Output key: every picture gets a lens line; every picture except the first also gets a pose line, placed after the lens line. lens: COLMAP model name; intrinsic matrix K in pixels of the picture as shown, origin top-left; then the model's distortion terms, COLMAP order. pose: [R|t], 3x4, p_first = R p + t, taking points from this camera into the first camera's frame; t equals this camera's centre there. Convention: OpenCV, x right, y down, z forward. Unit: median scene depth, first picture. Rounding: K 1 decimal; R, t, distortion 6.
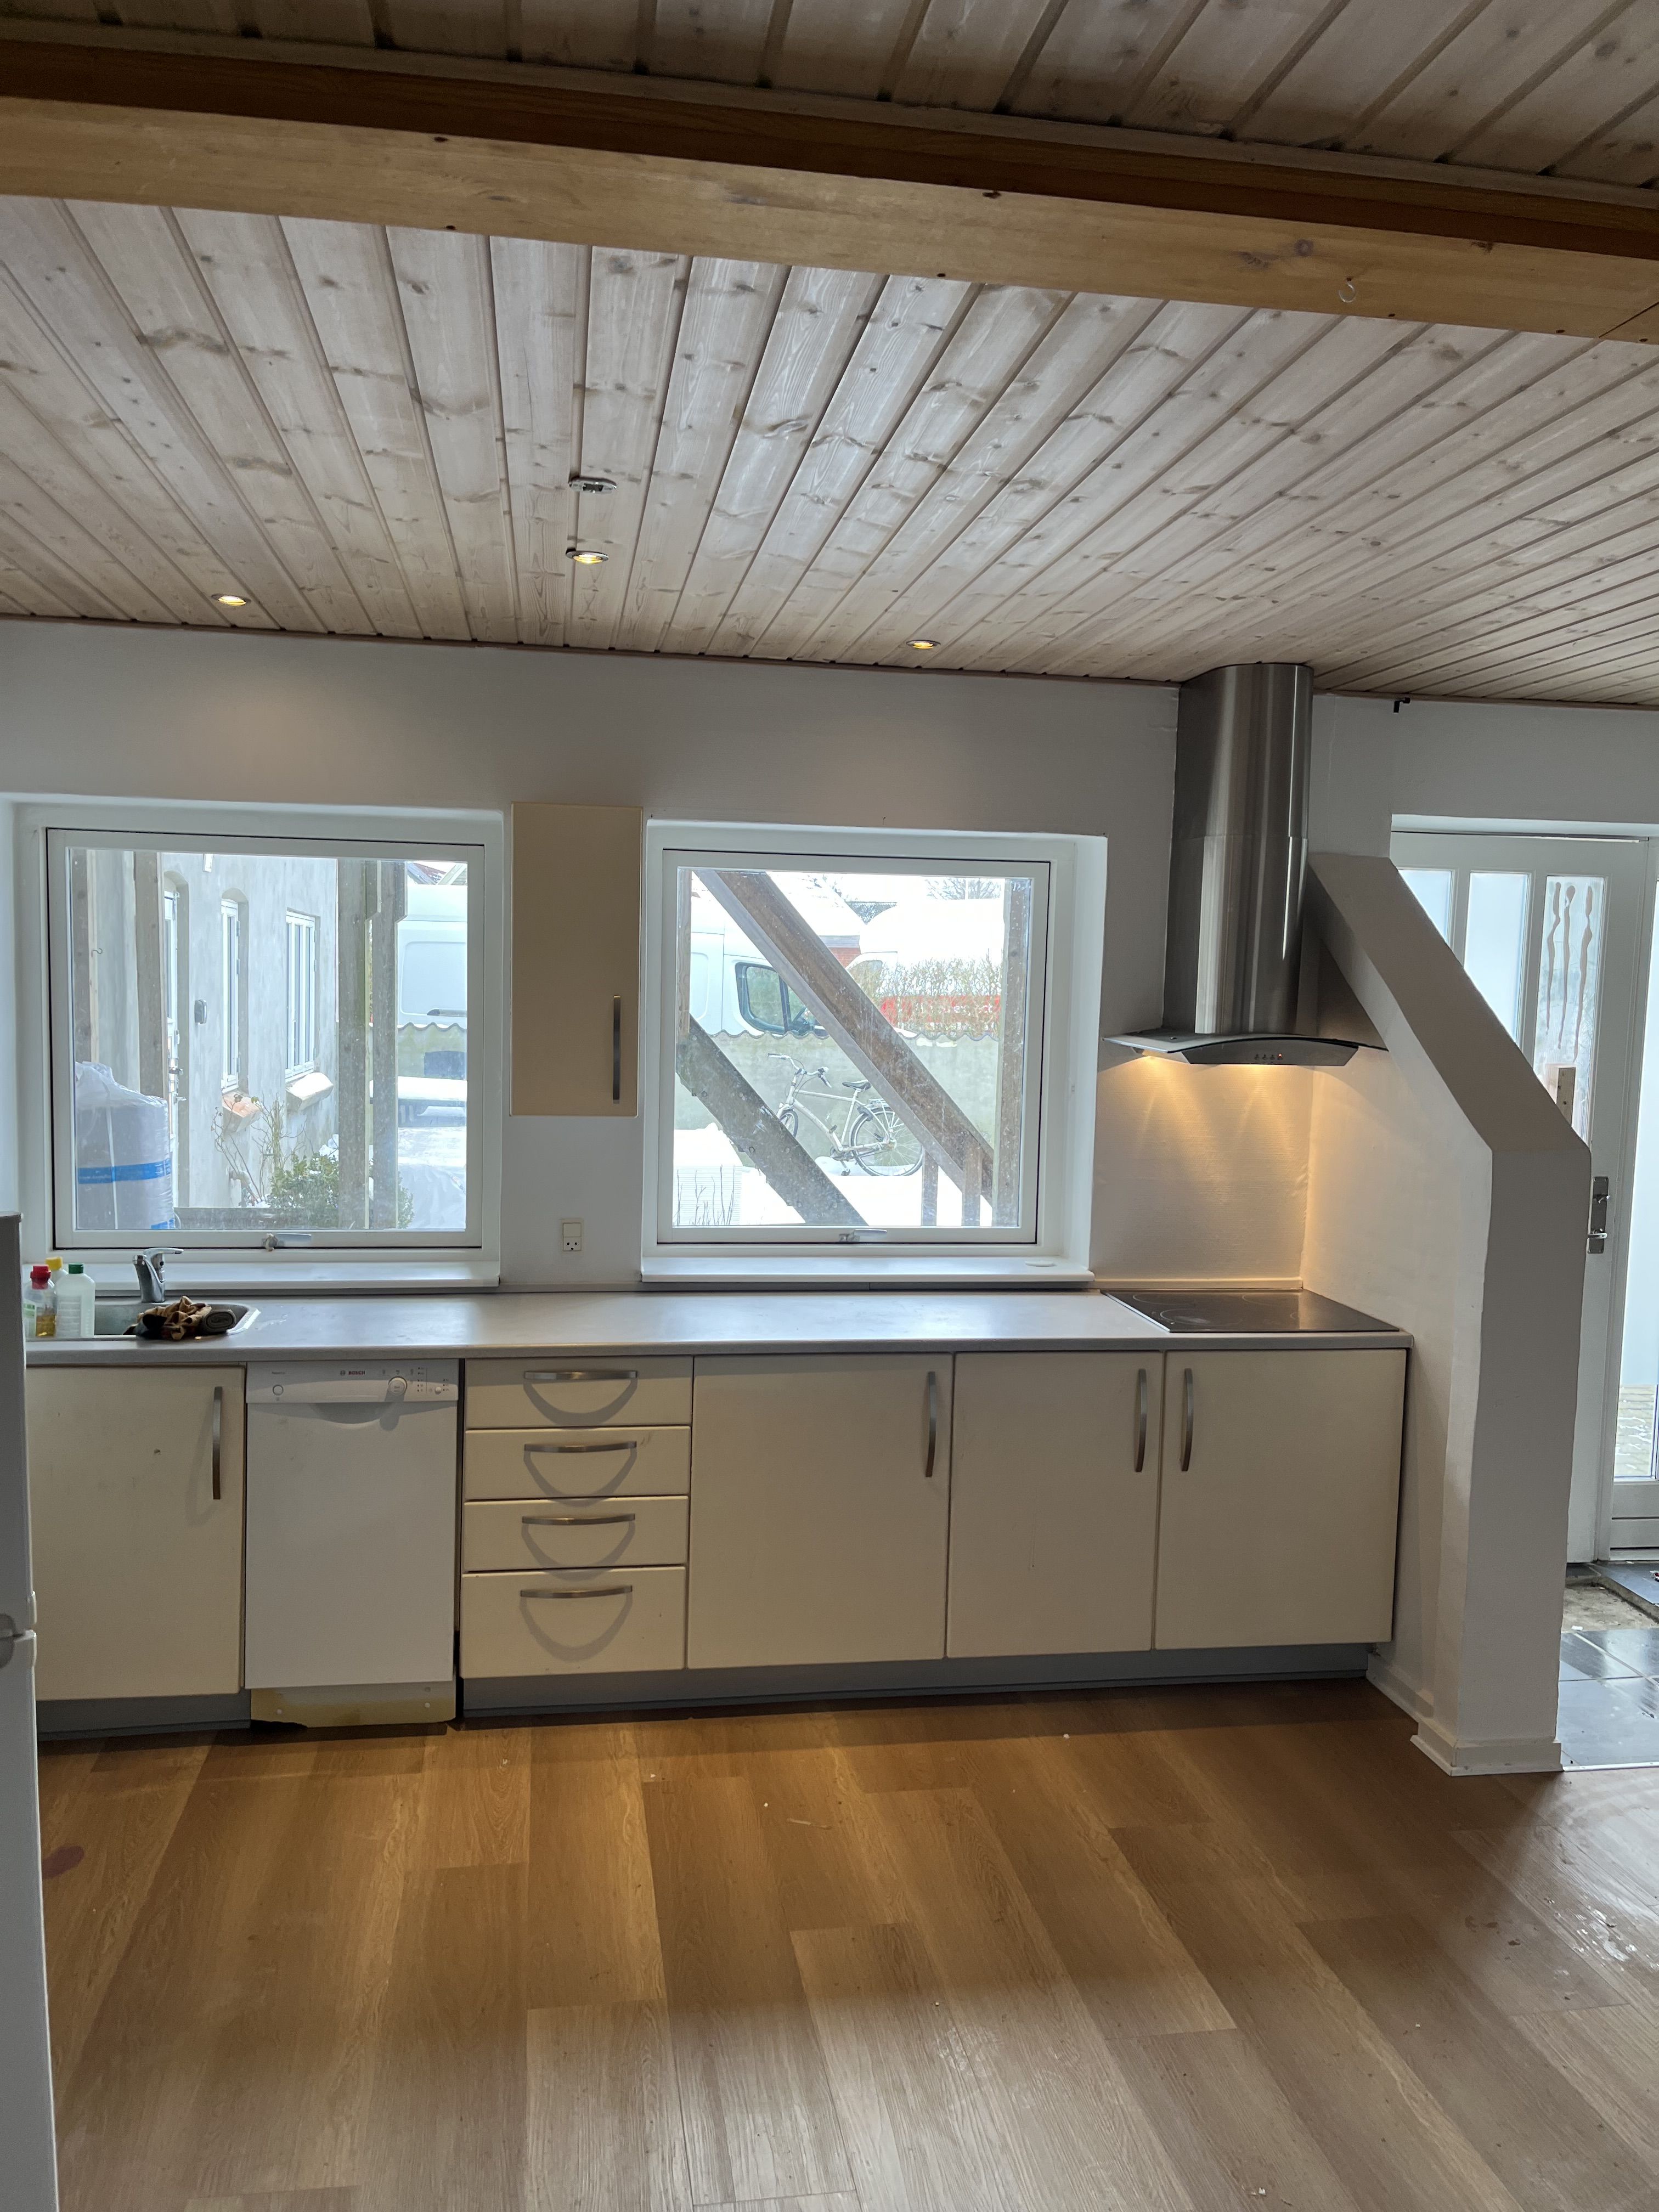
lens RADIAL K [[1682.8, 0, 825.4], [0, 1682.8, 1109.2], [0, 0, 1]] dist [0.014340, -0.005620]
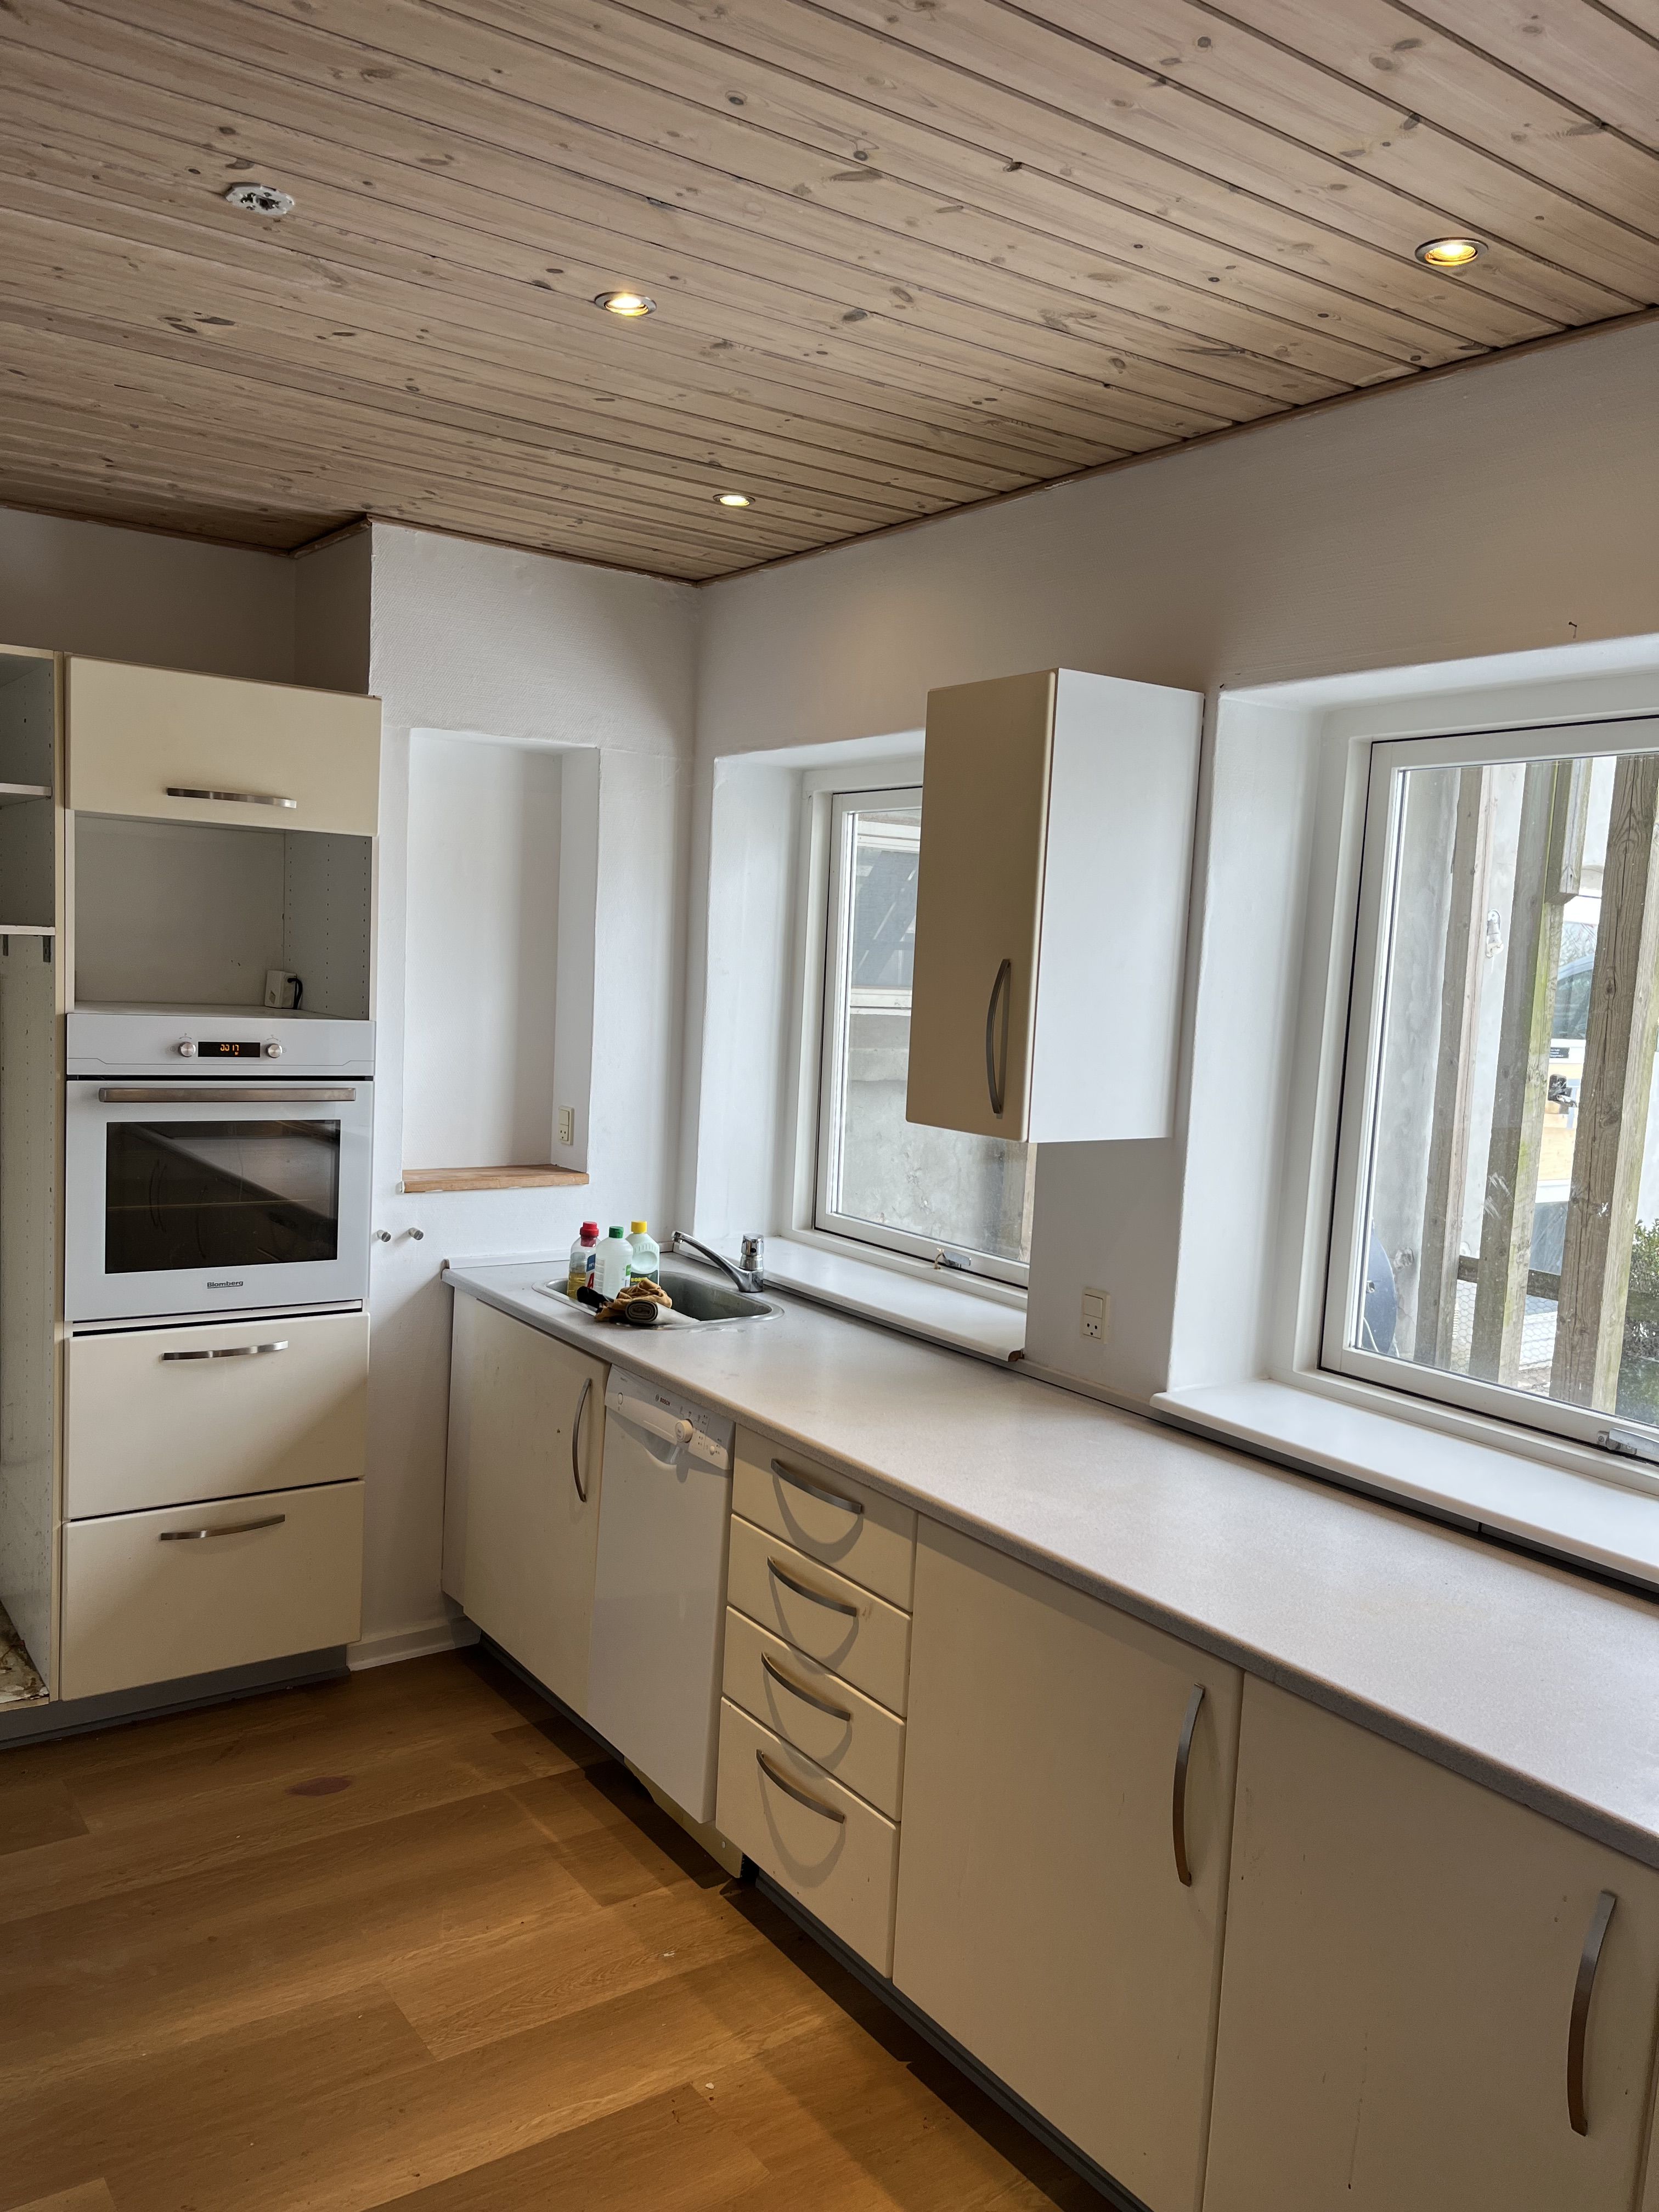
lens RADIAL K [[1682.8, 0, 828.8], [0, 1682.8, 1112.1], [0, 0, 1]] dist [0.014340, -0.005620]
pose [[0.435280, 0.086849, -0.896096, 0.480347], [-0.110903, 0.992928, 0.042363, -0.028860], [0.893438, 0.080940, 0.441833, 0.684957]]
